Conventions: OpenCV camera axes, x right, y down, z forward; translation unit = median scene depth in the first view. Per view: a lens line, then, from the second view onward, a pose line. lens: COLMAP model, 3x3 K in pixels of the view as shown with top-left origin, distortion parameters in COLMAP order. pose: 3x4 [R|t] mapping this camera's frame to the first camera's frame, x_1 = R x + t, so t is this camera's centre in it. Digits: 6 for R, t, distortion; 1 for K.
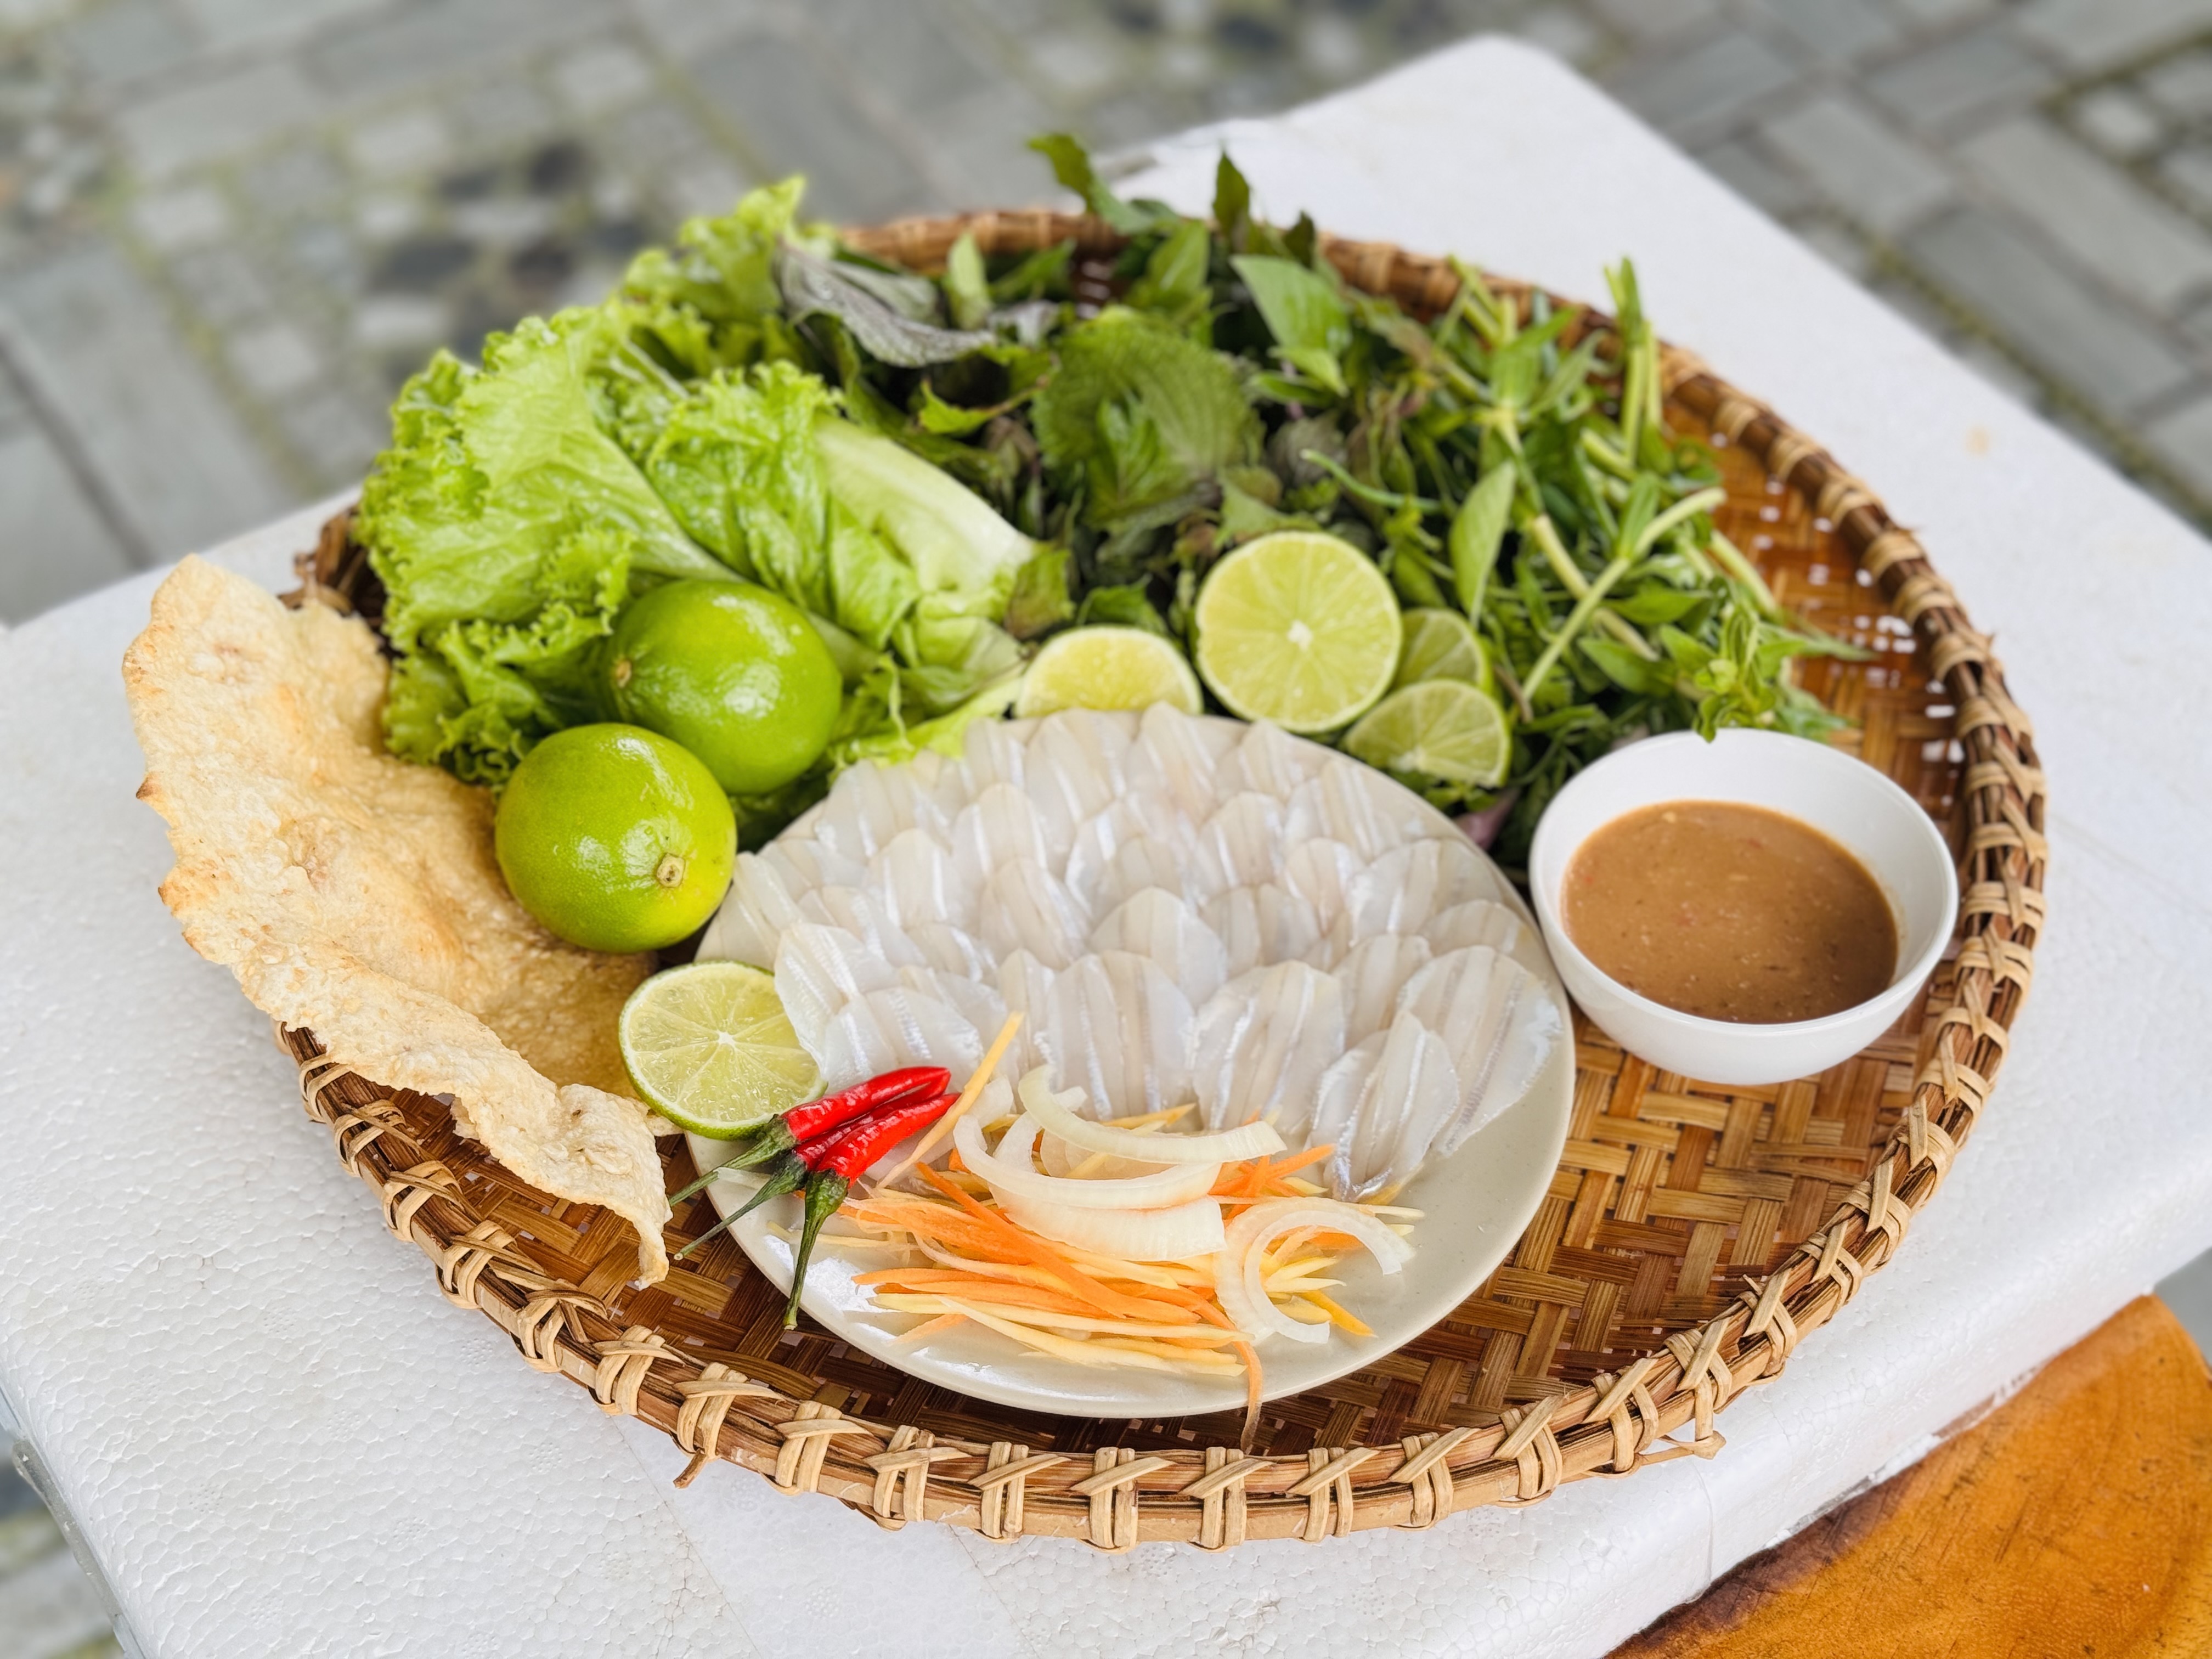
lens RADIAL K [[3241.8, 0, 1106.0], [0, 3241.8, 829.5], [0, 0, 1]] dist [0.152079, -0.030323]
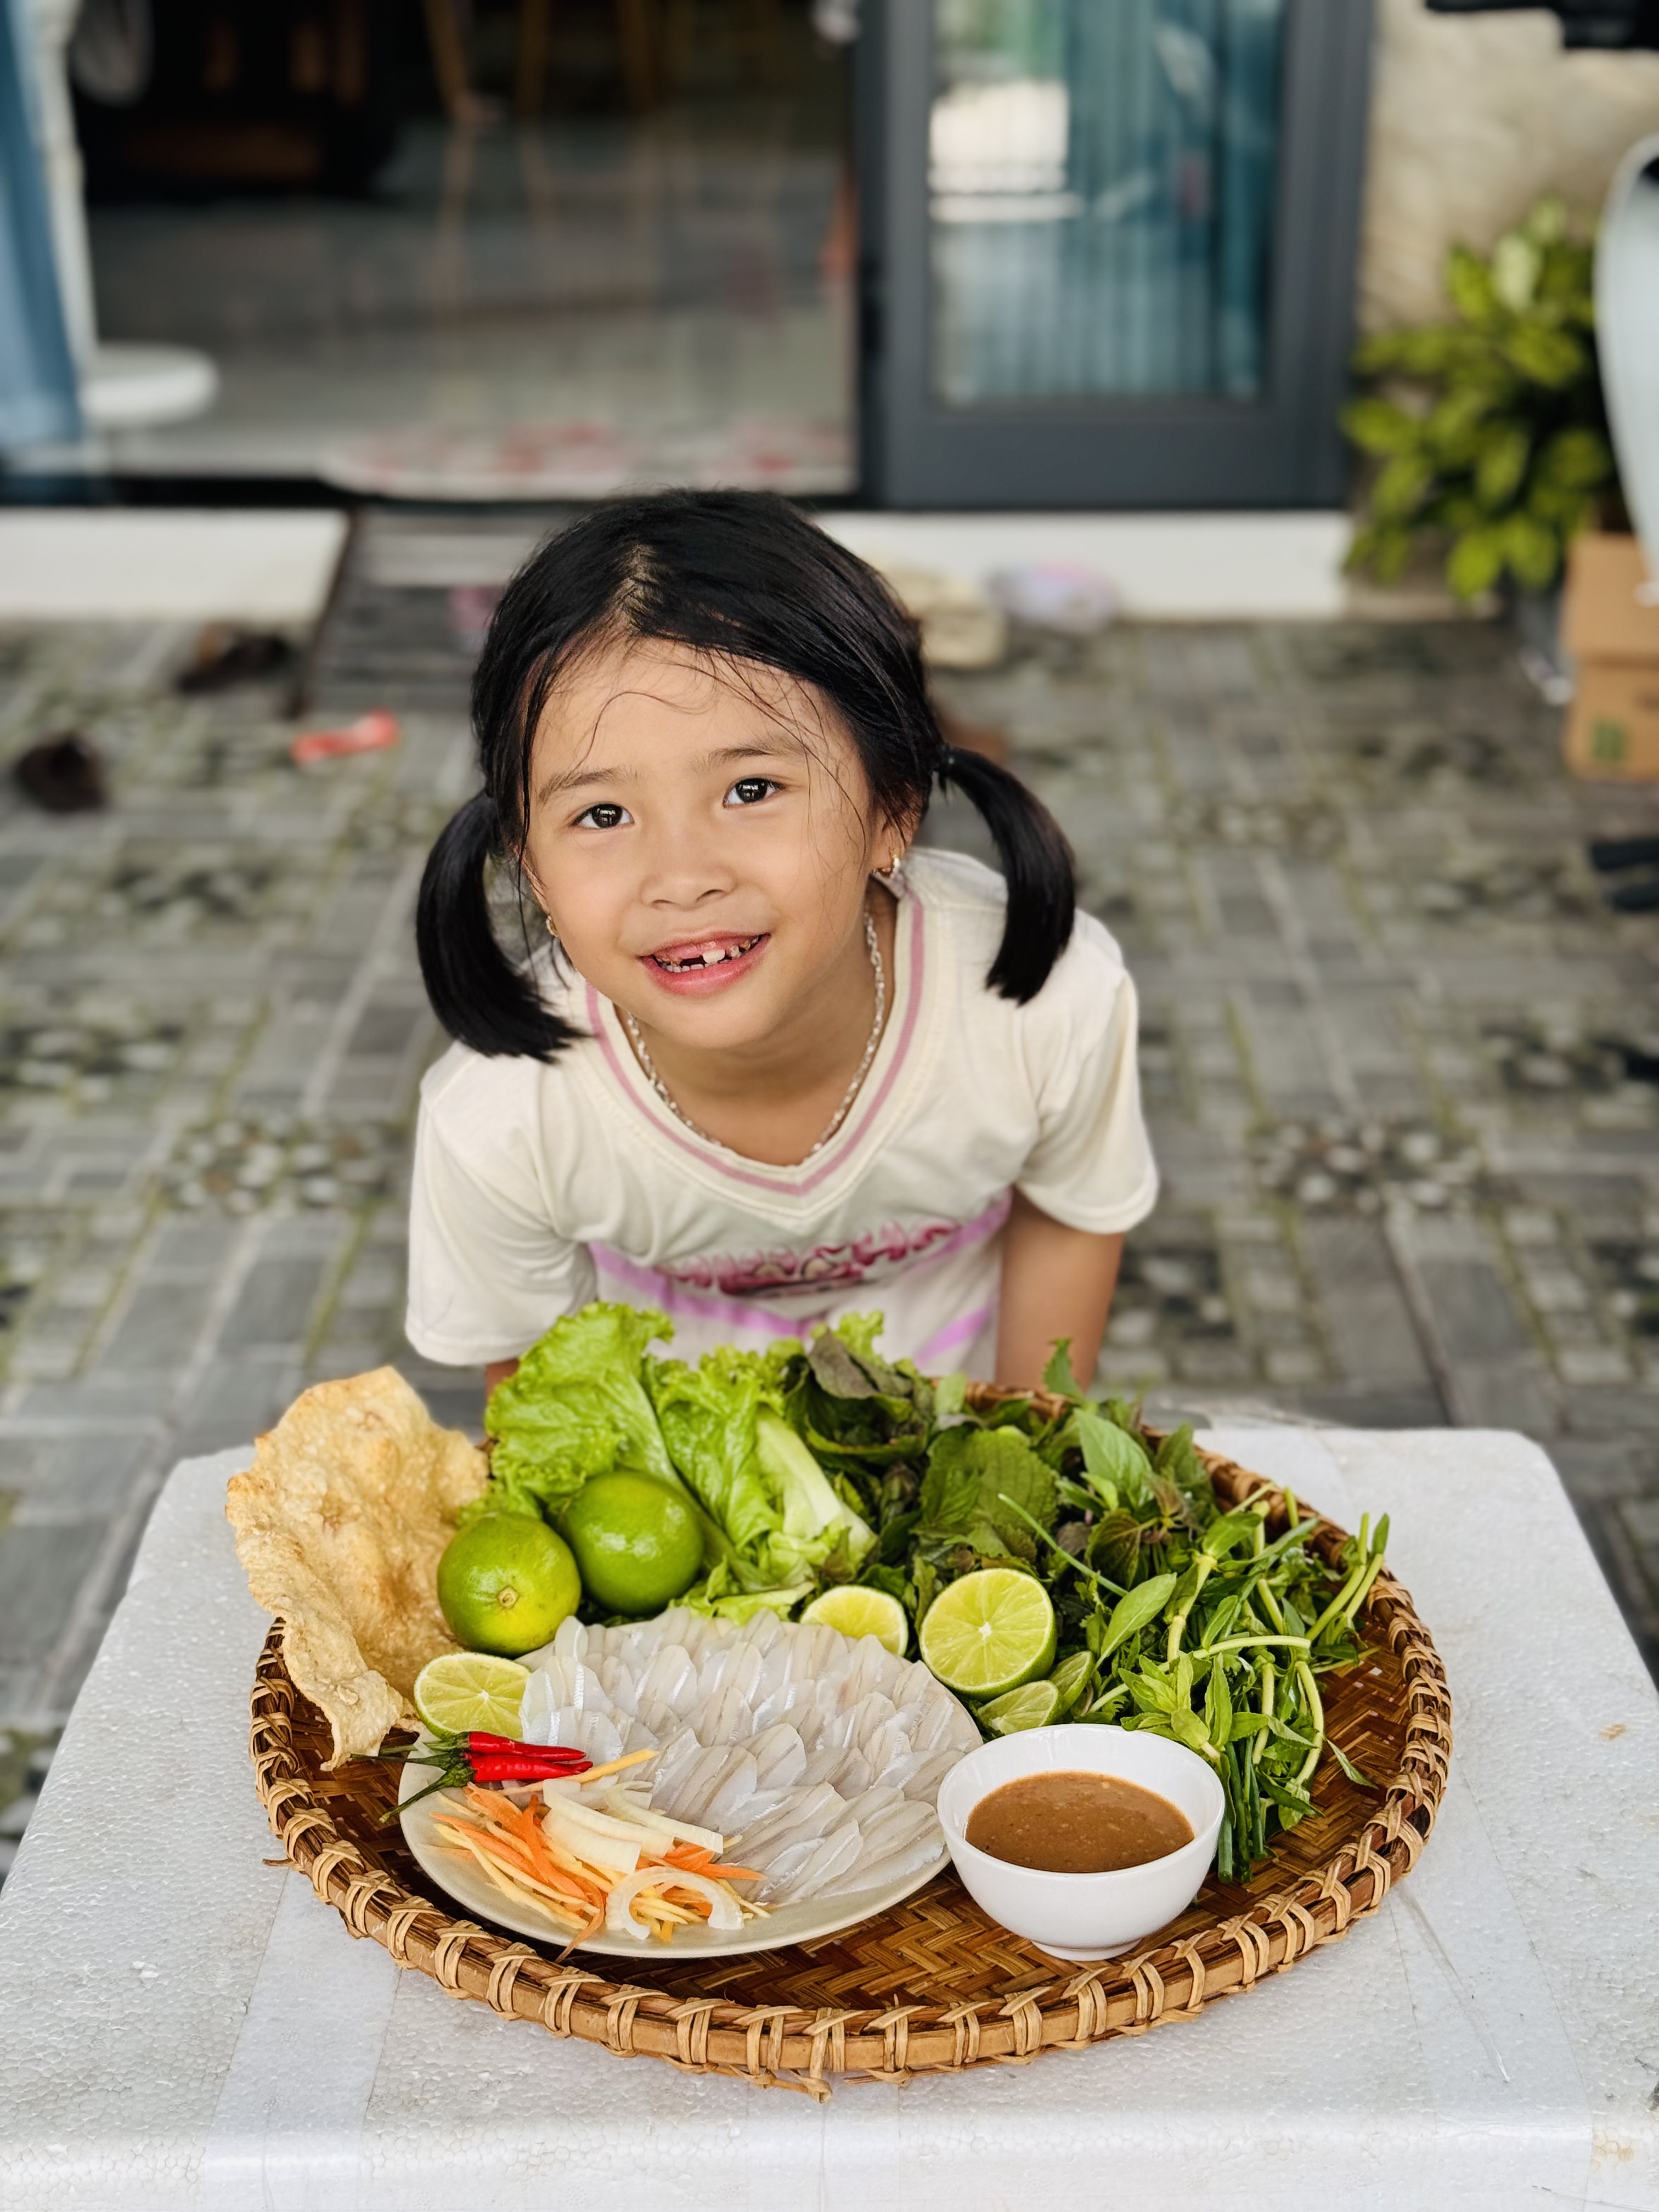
lens RADIAL K [[3241.8, 0, 829.5], [0, 3241.8, 1106.0], [0, 0, 1]] dist [0.152079, -0.030323]
pose [[0.812964, 0.172999, -0.556022, 0.849301], [-0.397316, 0.862852, -0.312452, 0.243251], [0.425711, 0.474929, 0.770203, -0.304773]]
